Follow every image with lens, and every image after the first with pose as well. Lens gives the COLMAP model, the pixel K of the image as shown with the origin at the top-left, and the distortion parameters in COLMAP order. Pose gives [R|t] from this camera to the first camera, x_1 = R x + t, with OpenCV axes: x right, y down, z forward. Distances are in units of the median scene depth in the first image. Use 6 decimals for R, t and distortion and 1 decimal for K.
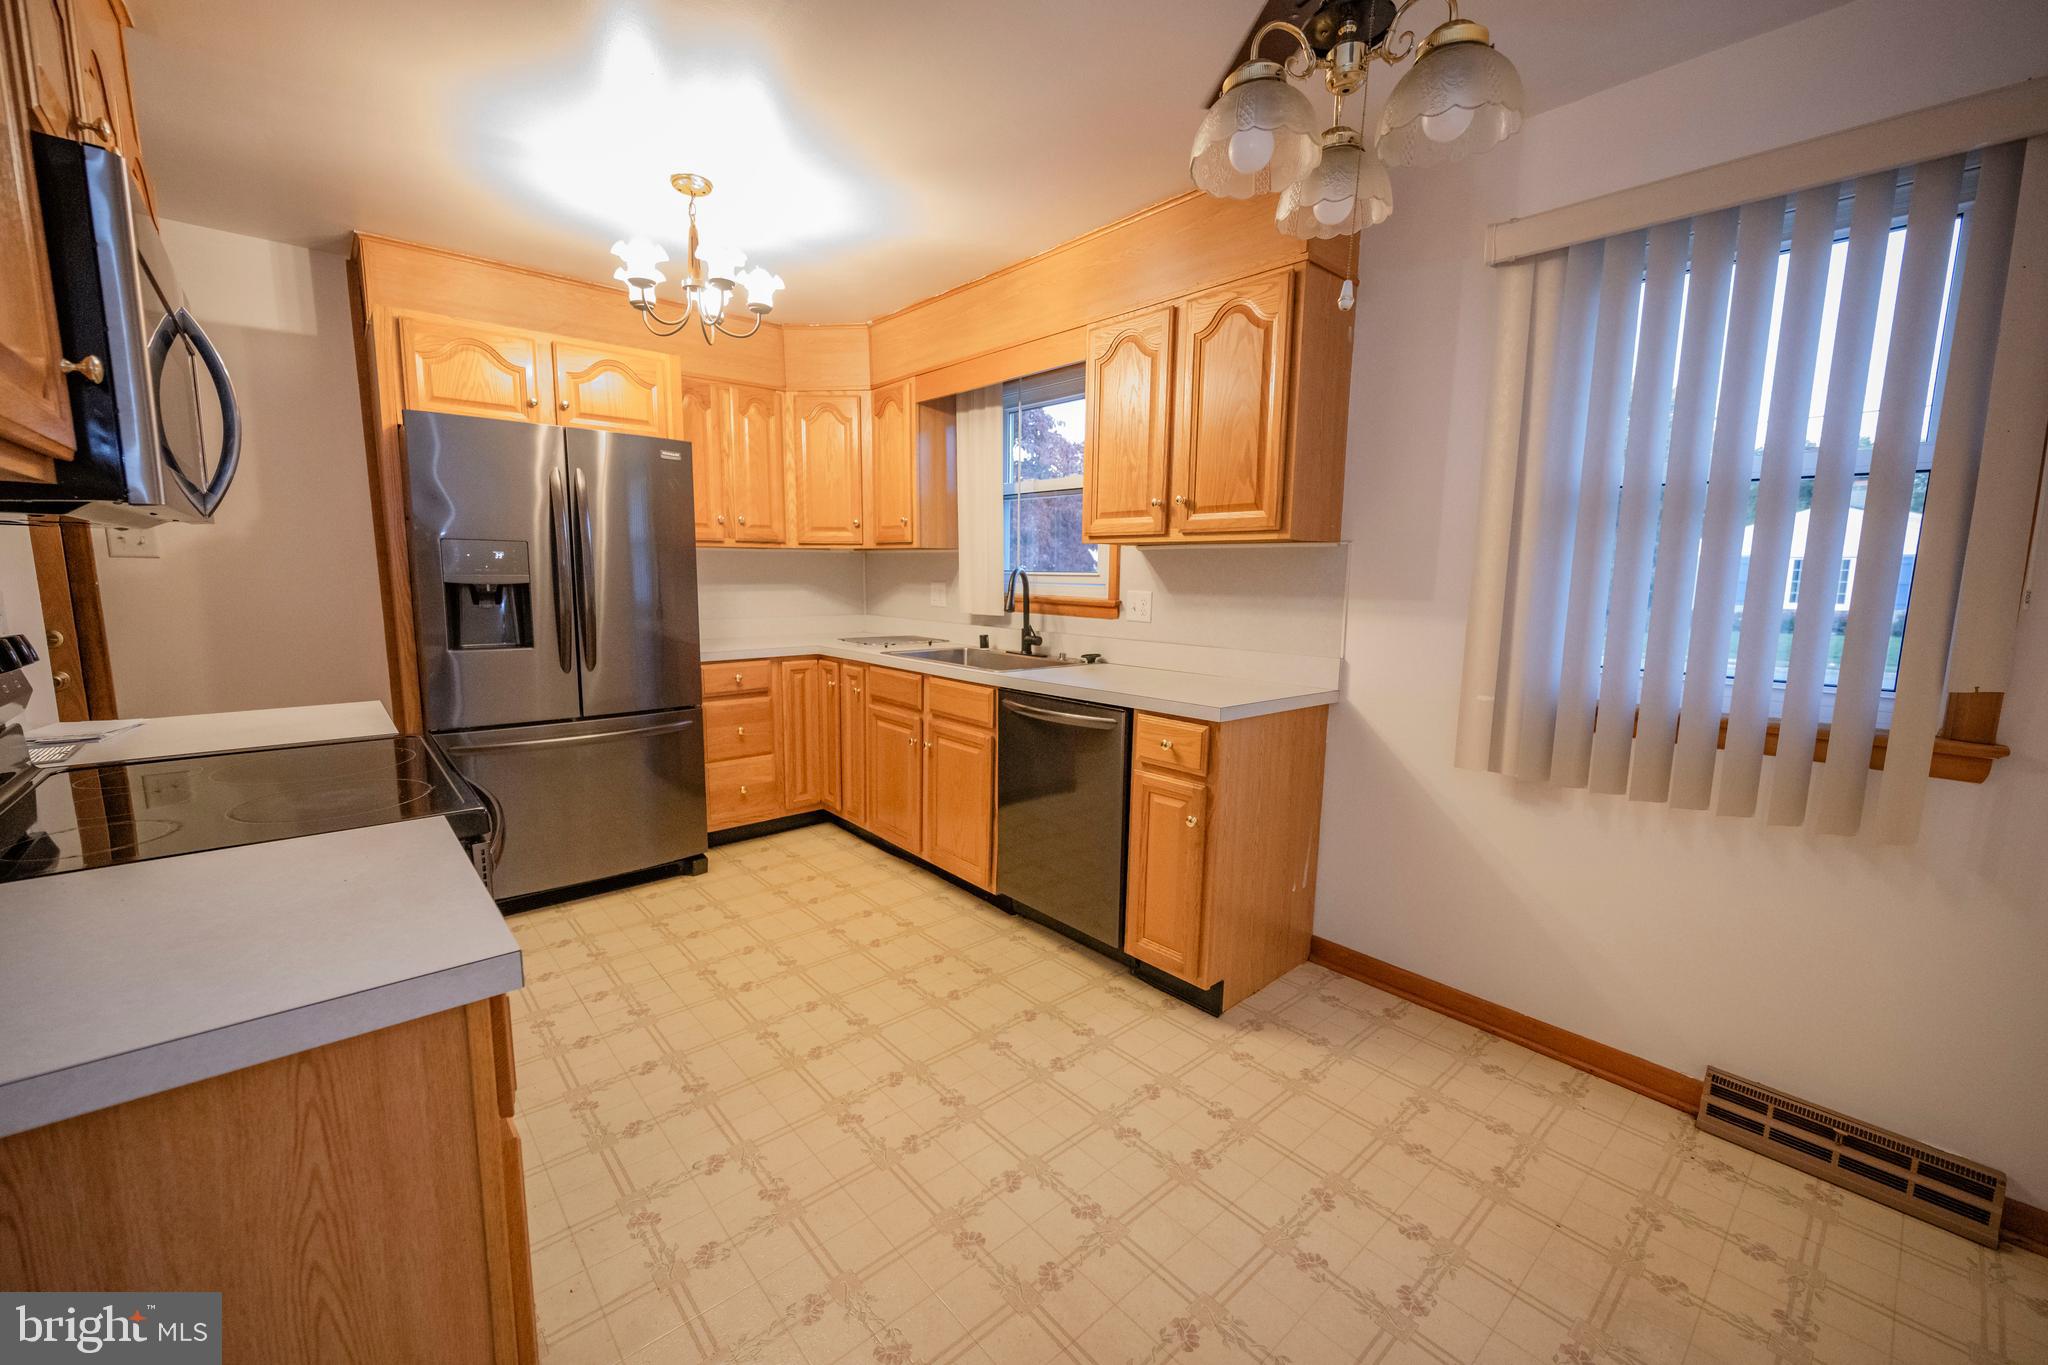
lens RADIAL K [[811.4, 0, 1018.6], [0, 811.4, 681.2], [0, 0, 1]] dist [0.000014, -0.000232]
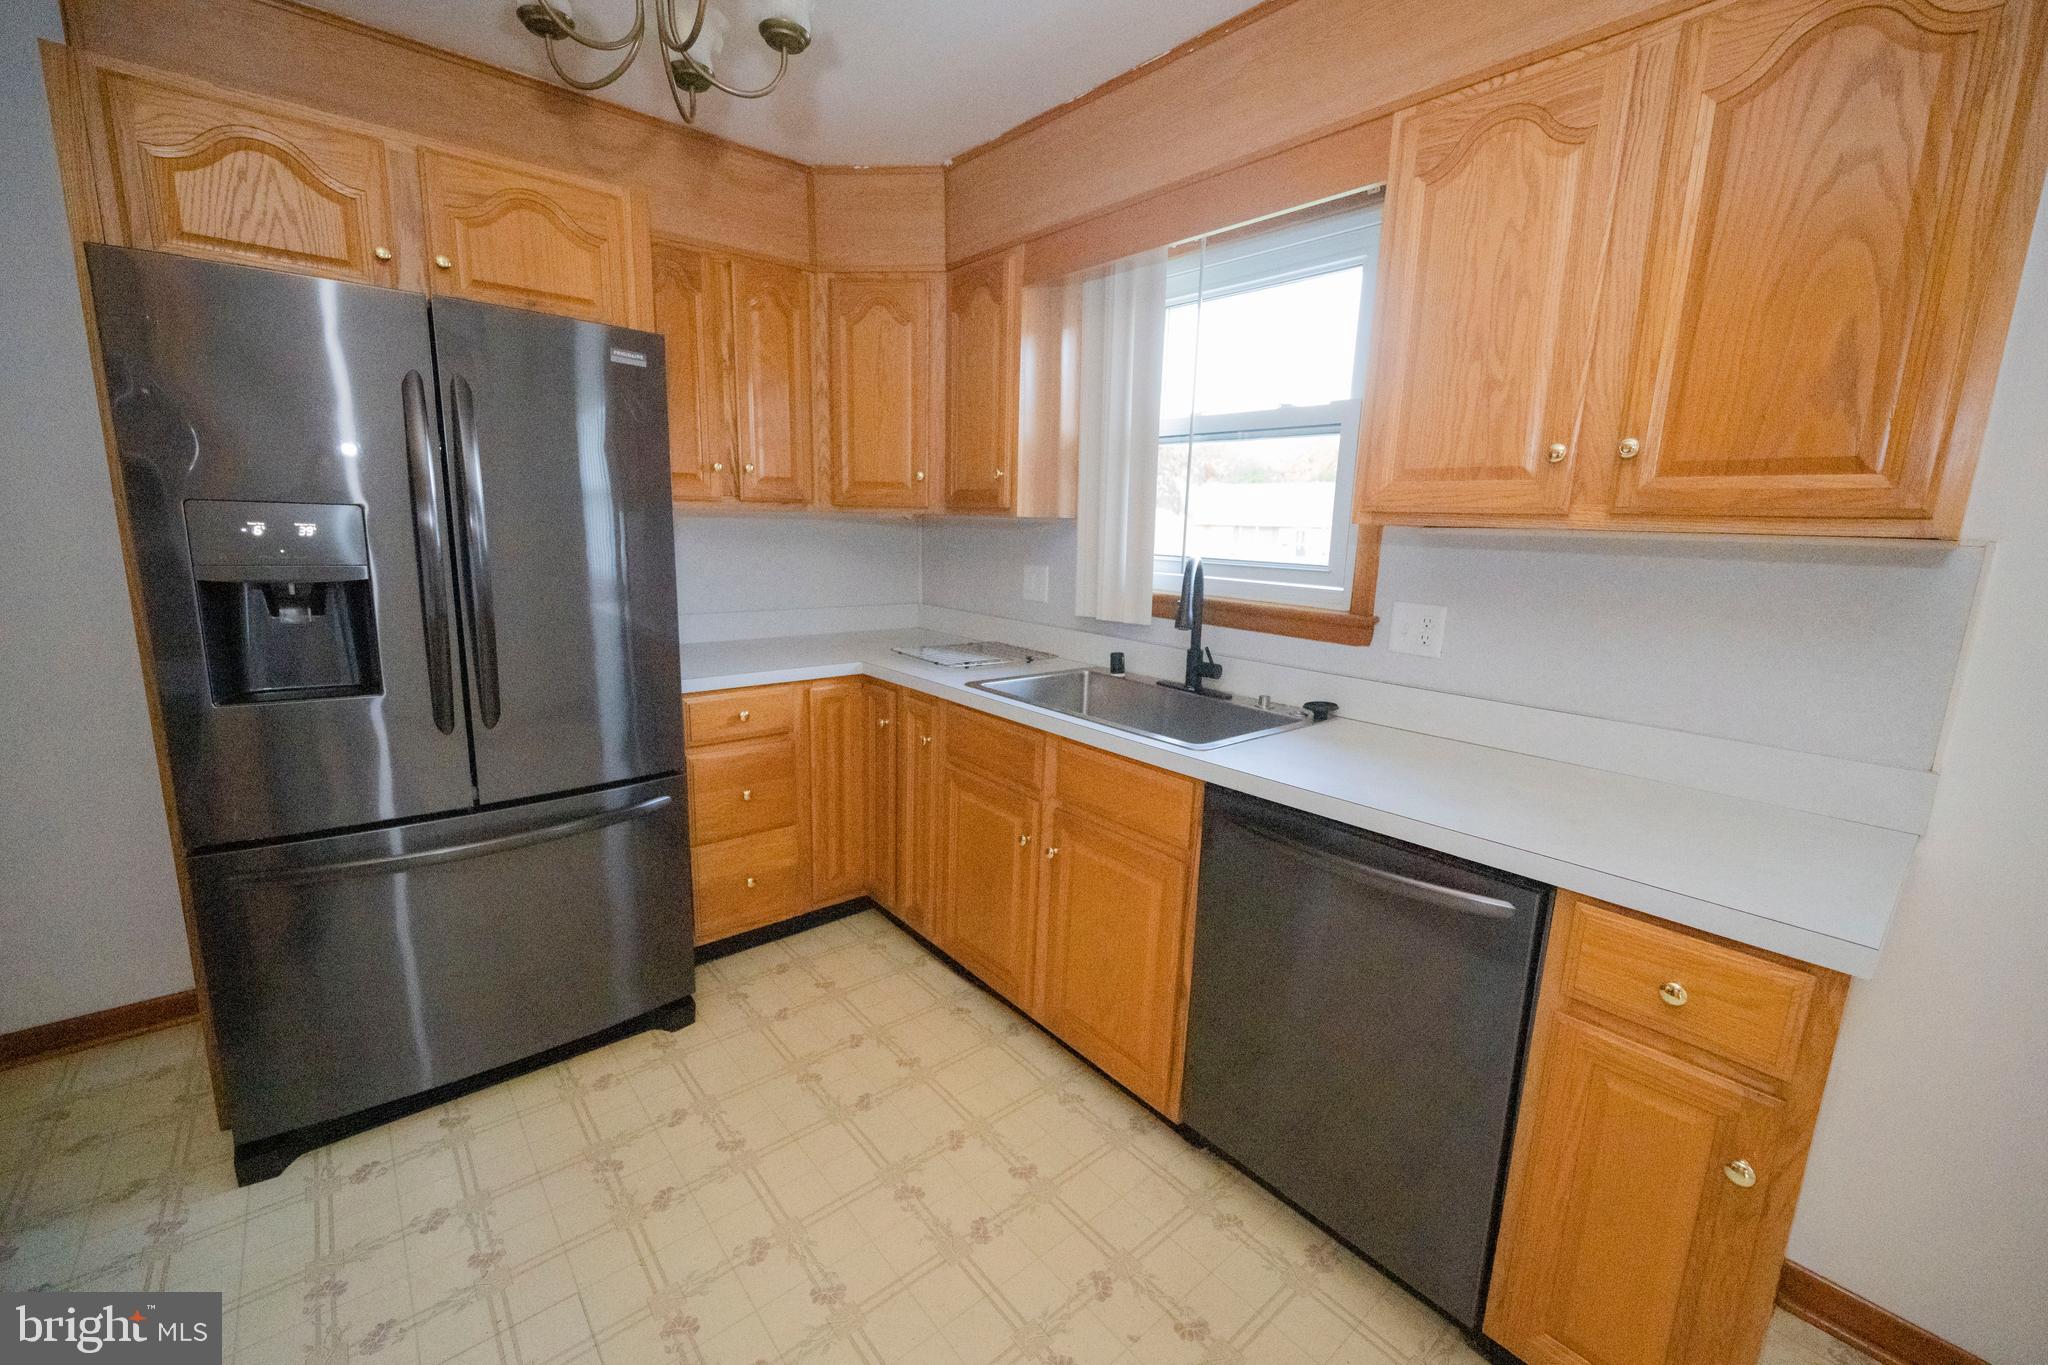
lens RADIAL K [[824.3, 0, 1021.1], [0, 824.3, 679.6], [0, 0, 1]] dist [-0.002748, 0.000637]
pose [[0.999701, 0.020483, -0.013385, -0.123053], [-0.019734, 0.998349, 0.053935, -0.077721], [0.014468, -0.053654, 0.998455, 0.370383]]
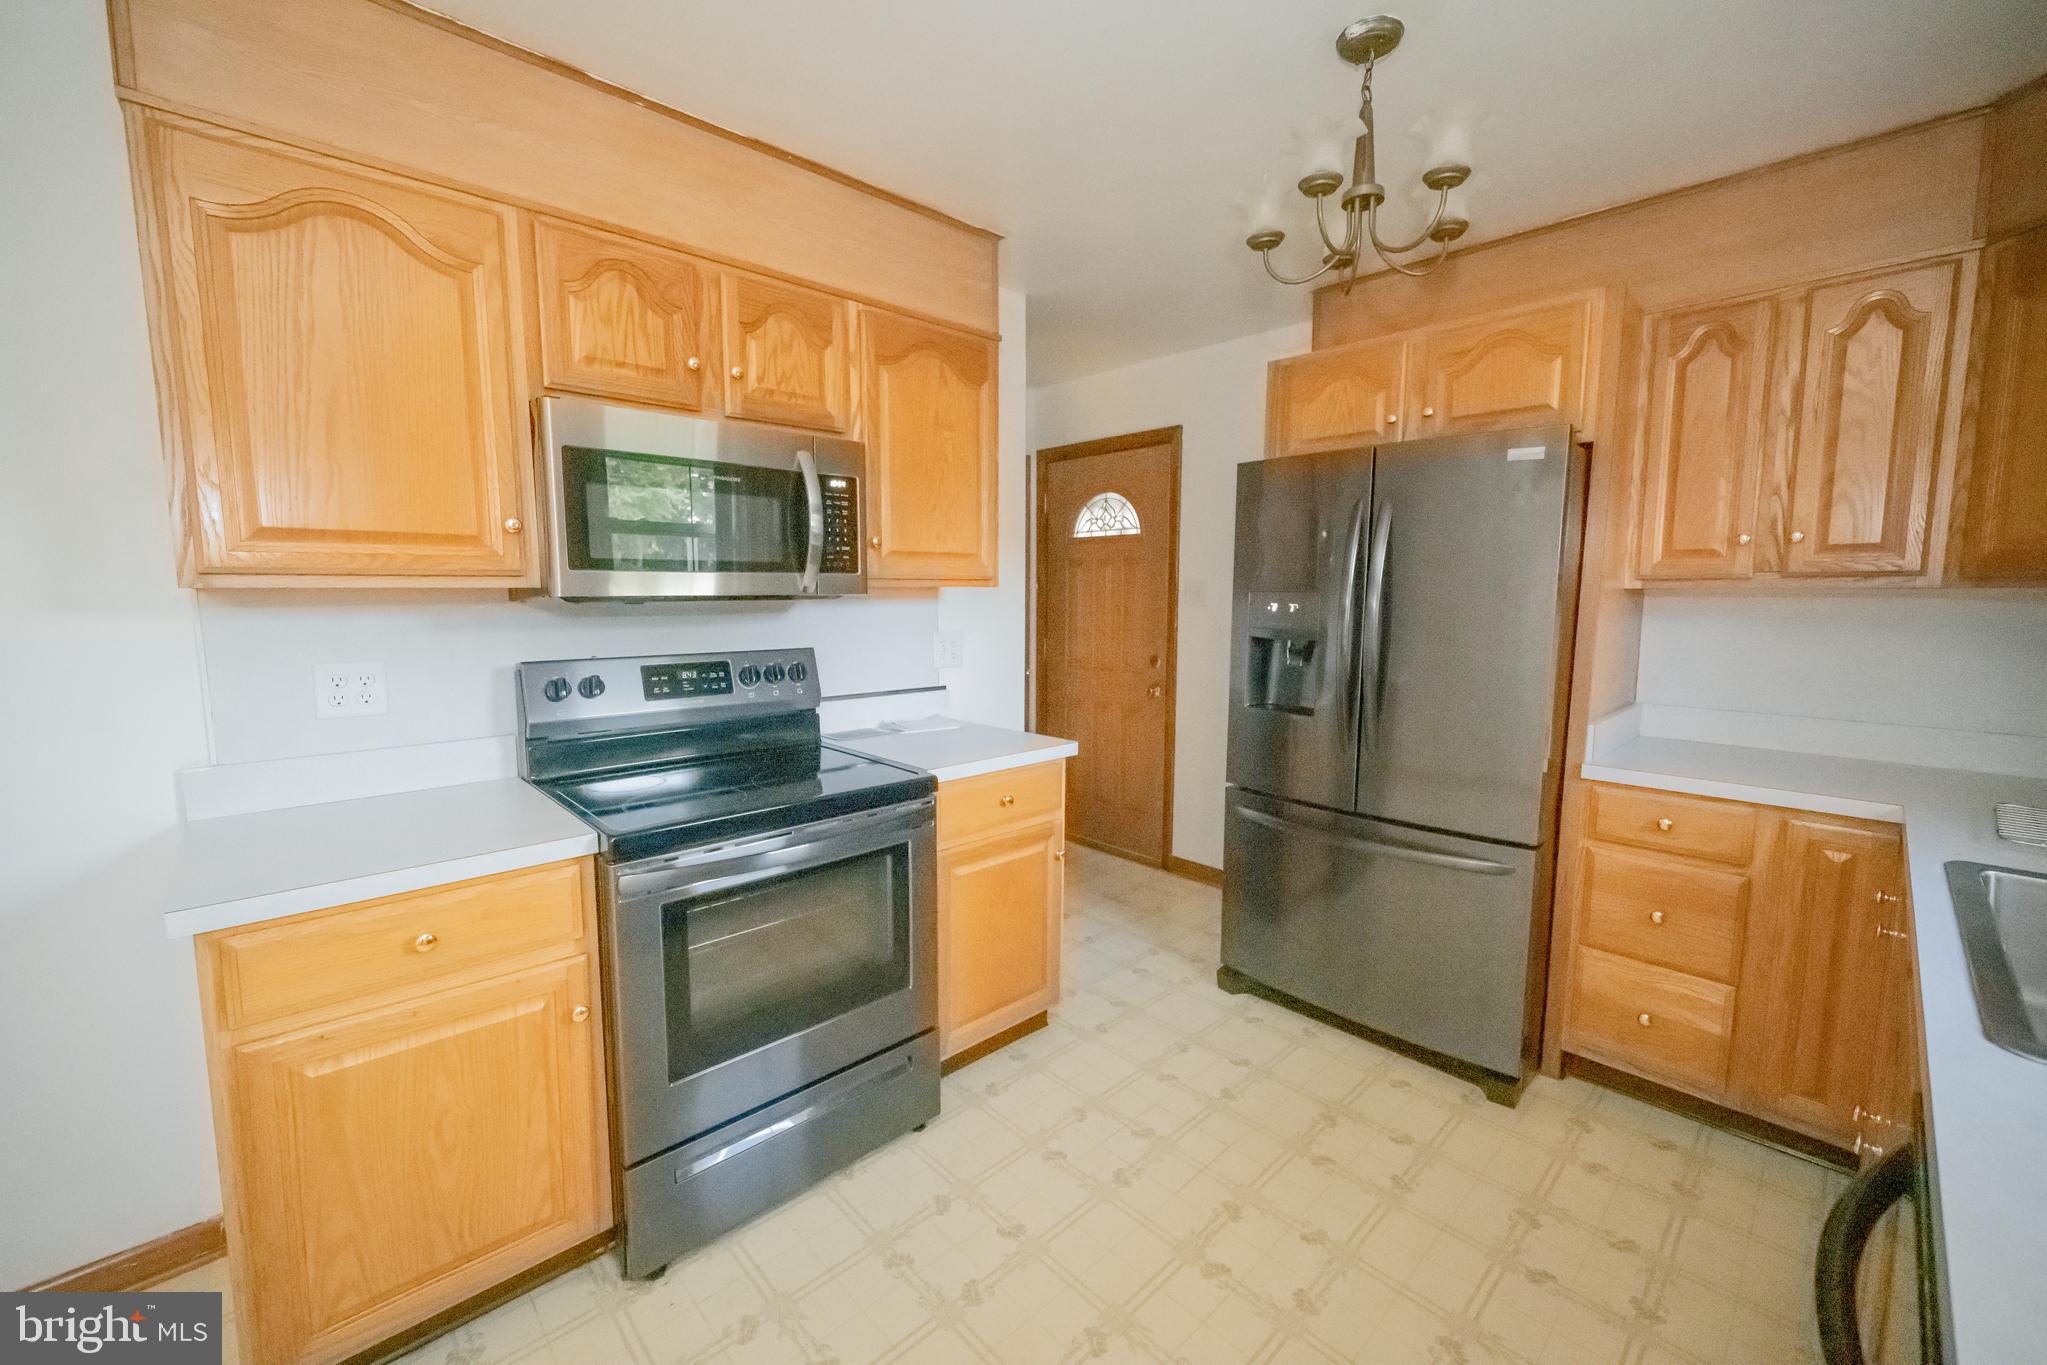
lens RADIAL K [[811.4, 0, 1023.5], [0, 811.4, 674.3], [0, 0, 1]] dist [-0.000363, -0.000265]
pose [[0.035171, 0.093598, -0.994989, 0.197518], [-0.137969, 0.986526, 0.087925, -0.099988], [0.989812, 0.134185, 0.047611, 0.558445]]
